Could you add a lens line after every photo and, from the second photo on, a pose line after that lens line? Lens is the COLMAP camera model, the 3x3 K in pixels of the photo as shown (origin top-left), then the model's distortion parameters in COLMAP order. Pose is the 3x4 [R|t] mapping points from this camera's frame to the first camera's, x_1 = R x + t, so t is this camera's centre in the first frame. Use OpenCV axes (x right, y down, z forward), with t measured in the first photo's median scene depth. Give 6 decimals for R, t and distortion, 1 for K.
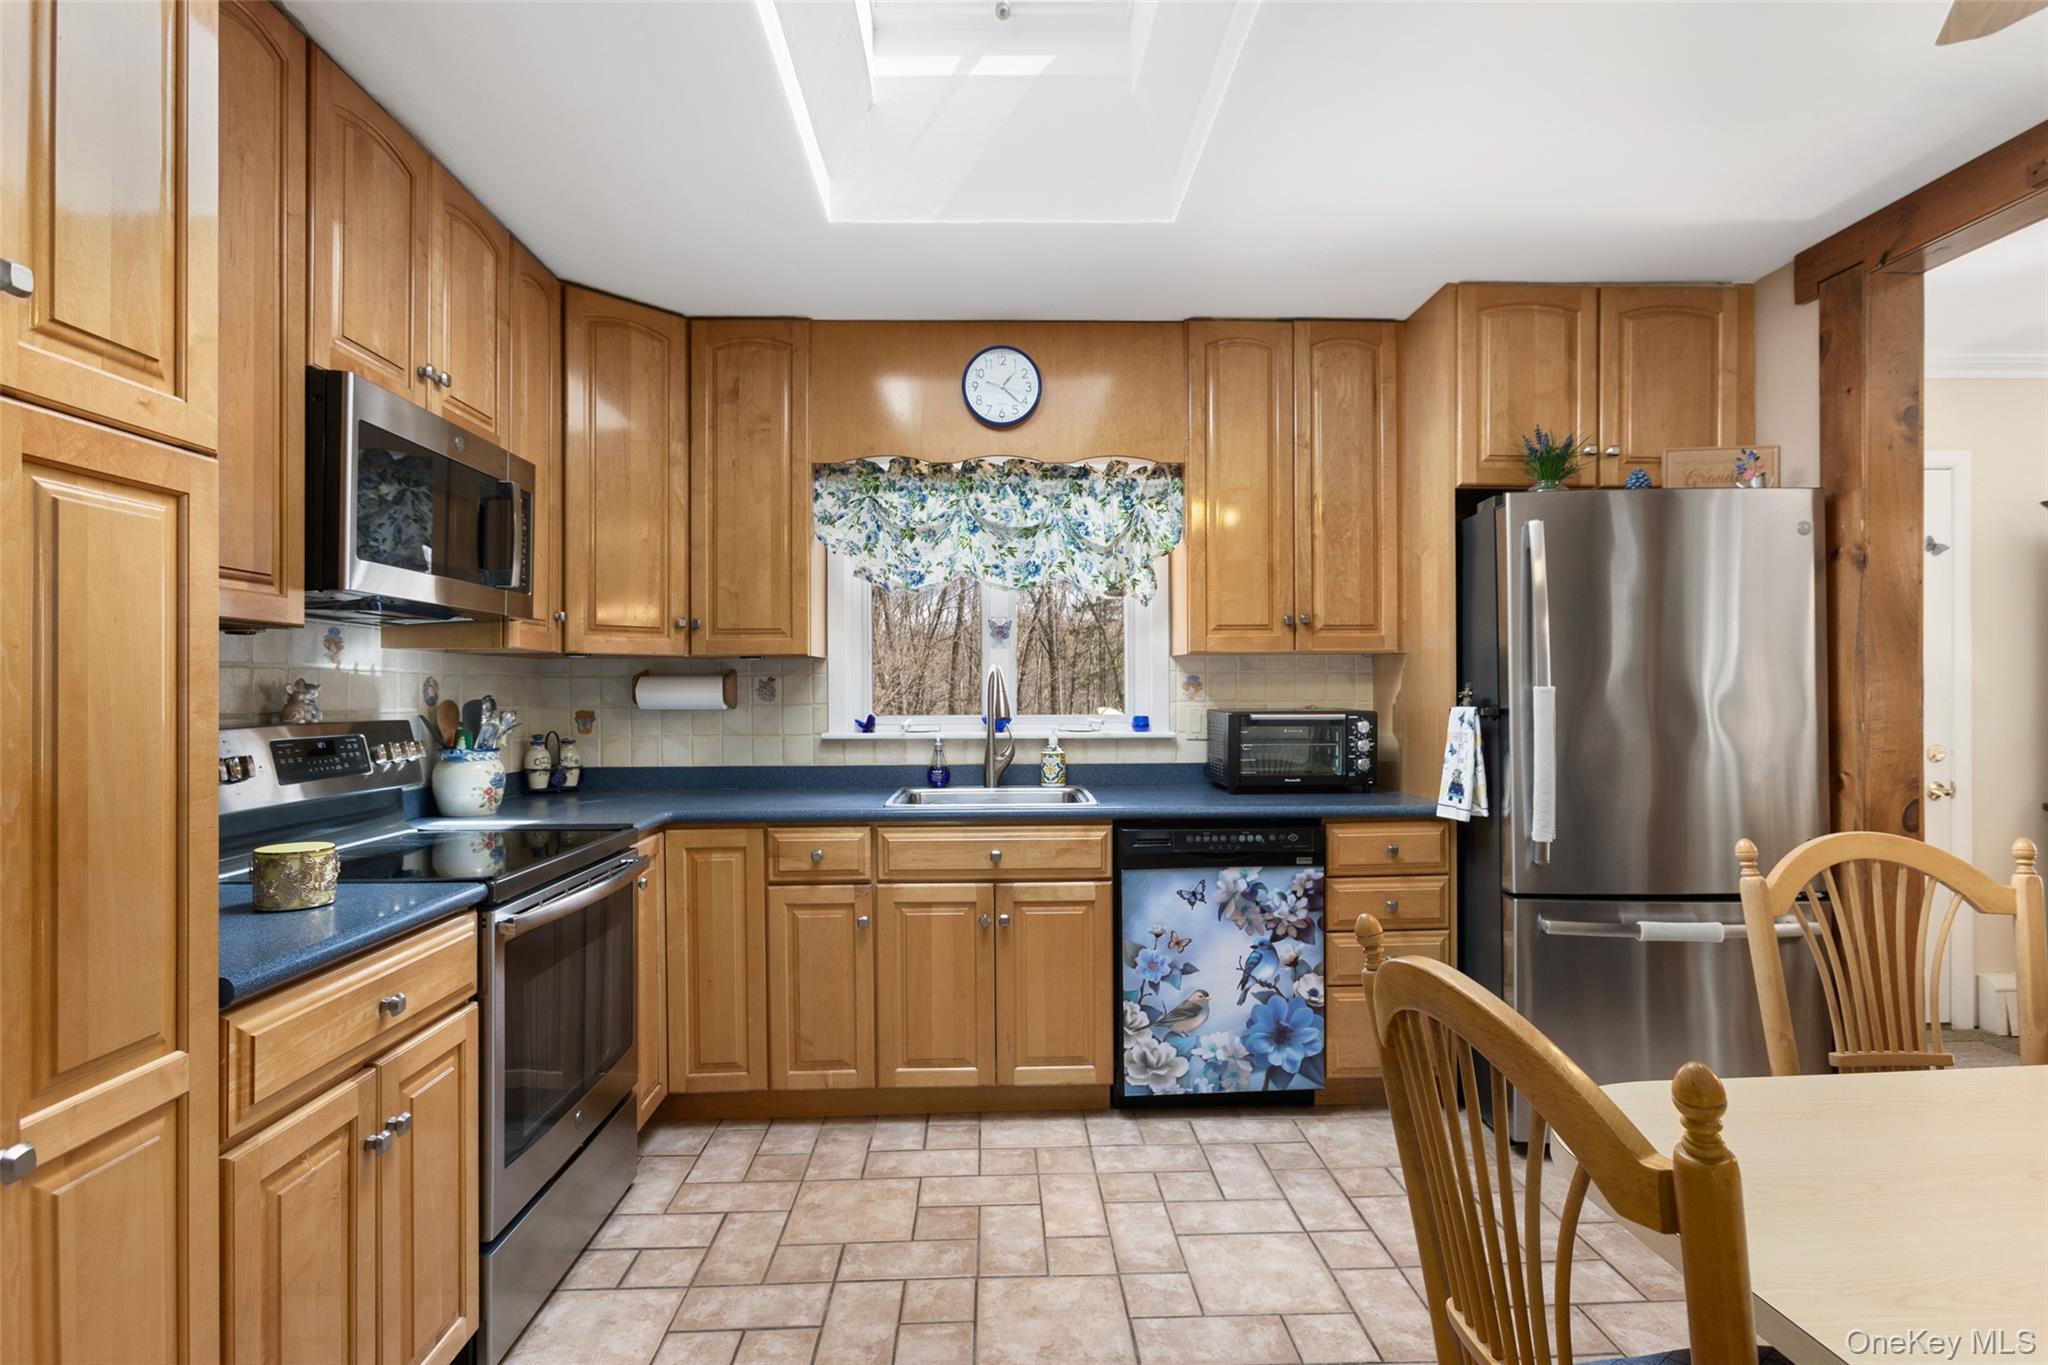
lens RADIAL K [[1060.1, 0, 1032.0], [0, 1060.1, 669.4], [0, 0, 1]] dist [-0.002406, -0.000267]
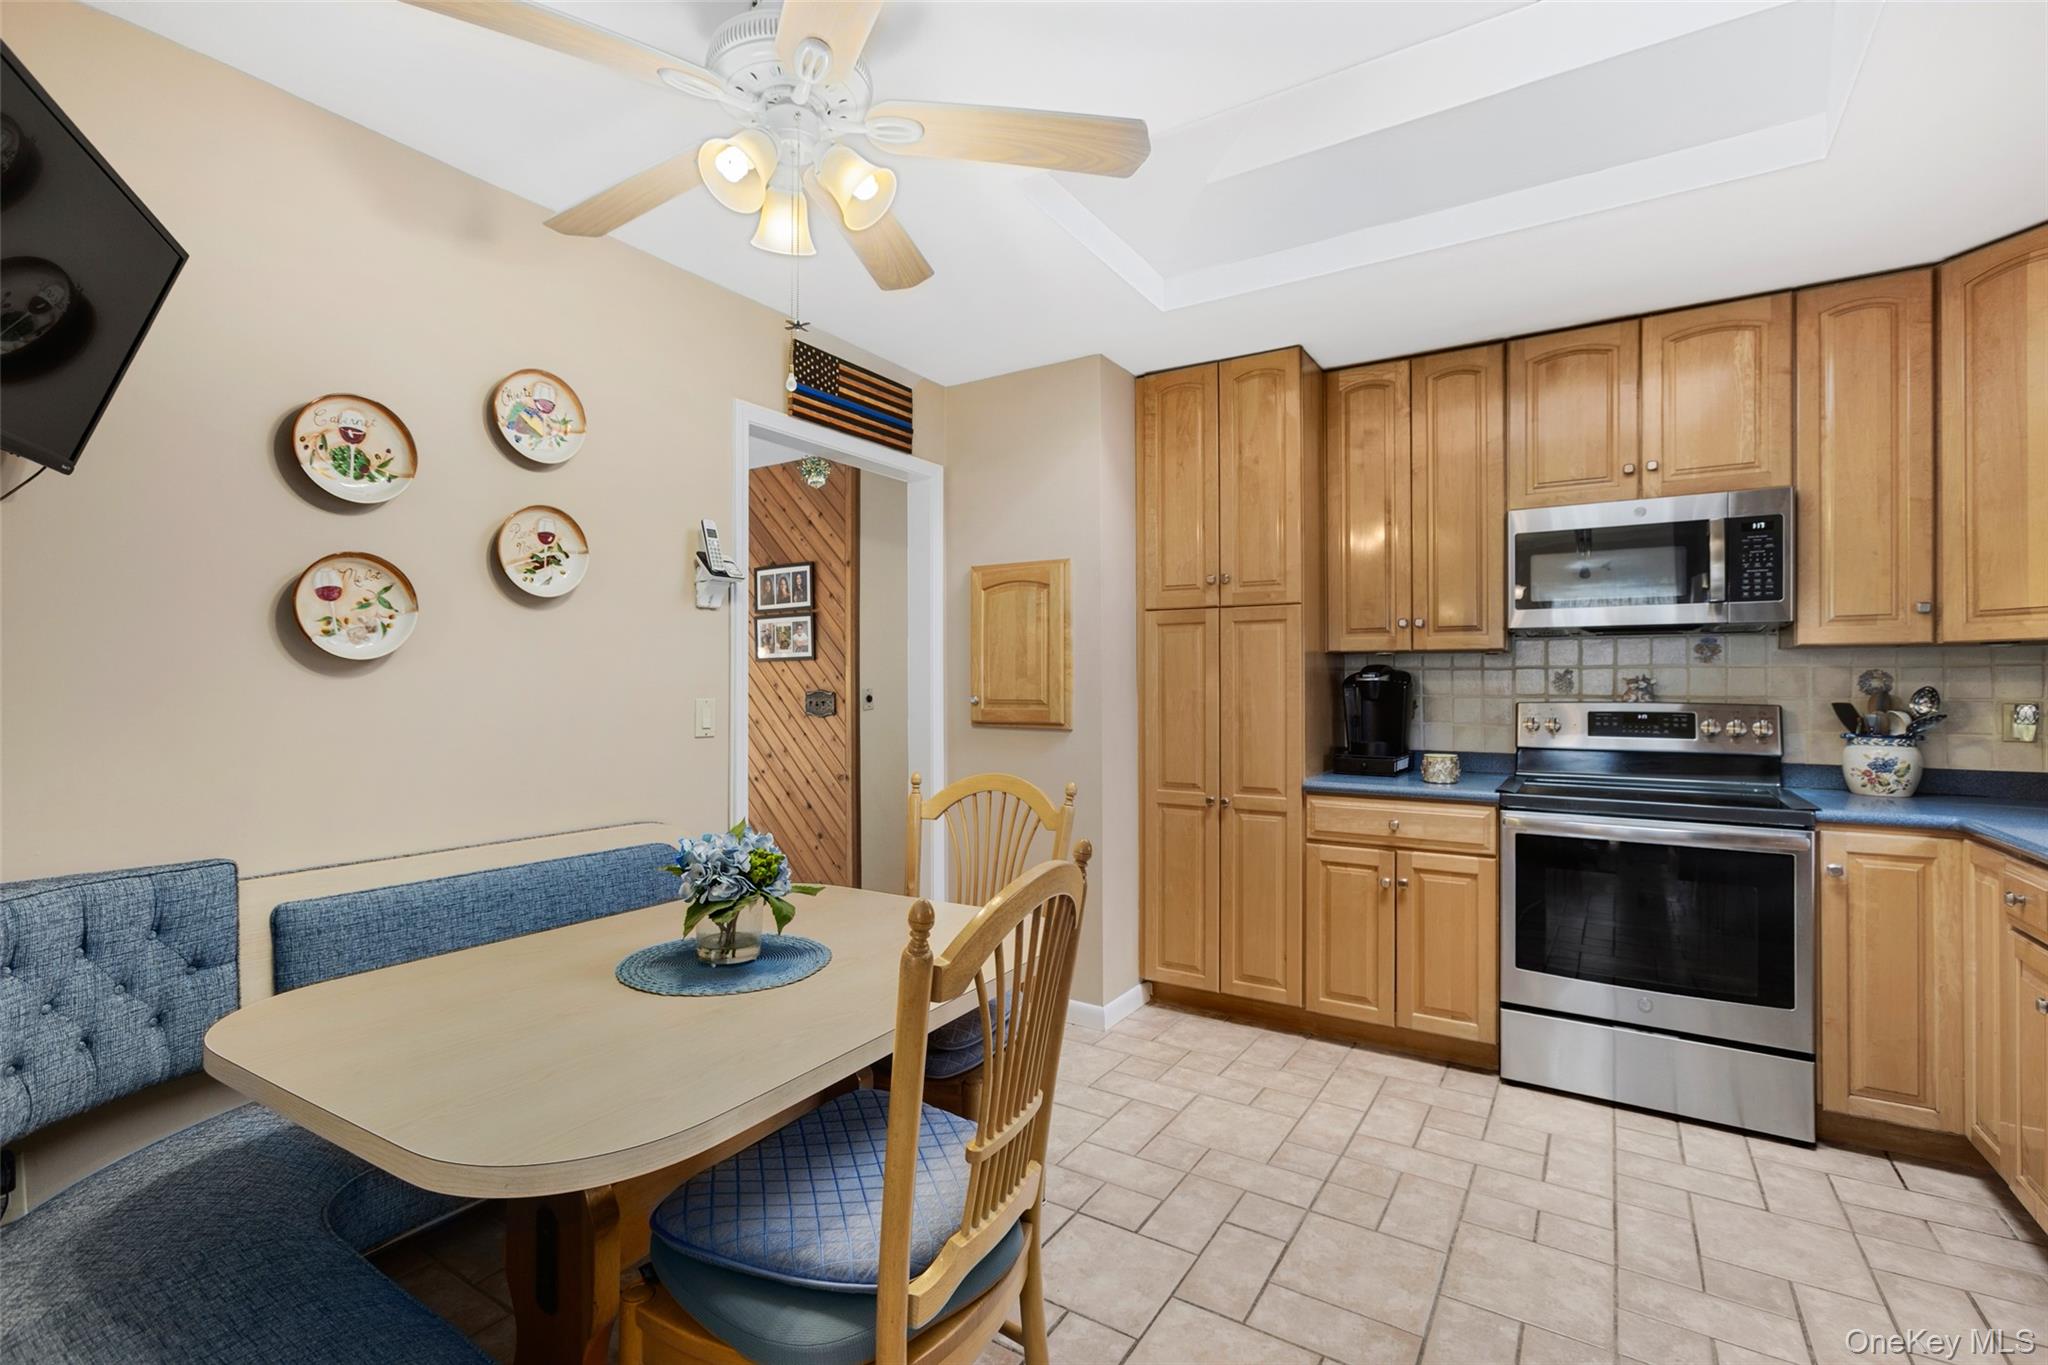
lens RADIAL K [[911.1, 0, 1024.0], [0, 911.1, 644.8], [0, 0, 1]] dist [0.002641, 0.000623]
pose [[-0.574618, -0.032461, -0.817778, 0.982120], [0.008062, 0.998940, -0.045317, 0.019042], [0.818382, -0.032633, -0.573748, 1.043769]]
